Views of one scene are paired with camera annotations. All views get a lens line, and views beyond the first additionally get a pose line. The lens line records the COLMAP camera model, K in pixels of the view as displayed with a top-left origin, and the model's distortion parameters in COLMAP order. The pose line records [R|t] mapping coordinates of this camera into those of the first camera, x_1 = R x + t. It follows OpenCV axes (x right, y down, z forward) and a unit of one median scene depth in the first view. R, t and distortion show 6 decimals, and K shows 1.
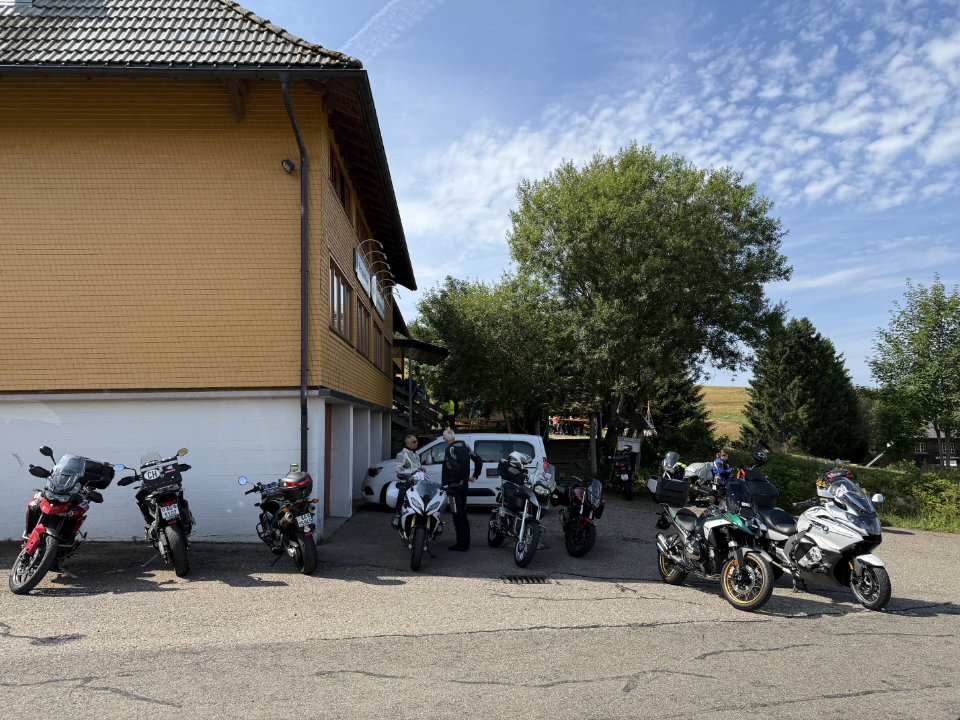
lens RADIAL K [[666.4, 0, 471.4], [0, 666.4, 363.6], [0, 0, 1]] dist [0.050419, -0.057682]
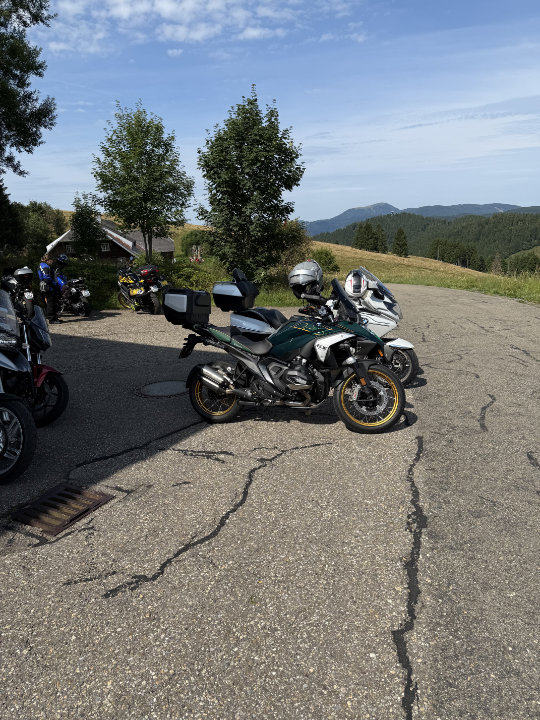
lens RADIAL K [[499.8, 0, 251.5], [0, 499.8, 351.3], [0, 0, 1]] dist [0.050419, -0.057682]
pose [[0.551651, -0.208296, 0.807647, -0.045079], [-0.052776, 0.957657, 0.283032, 0.038301], [-0.832404, -0.198759, 0.517299, 0.292949]]
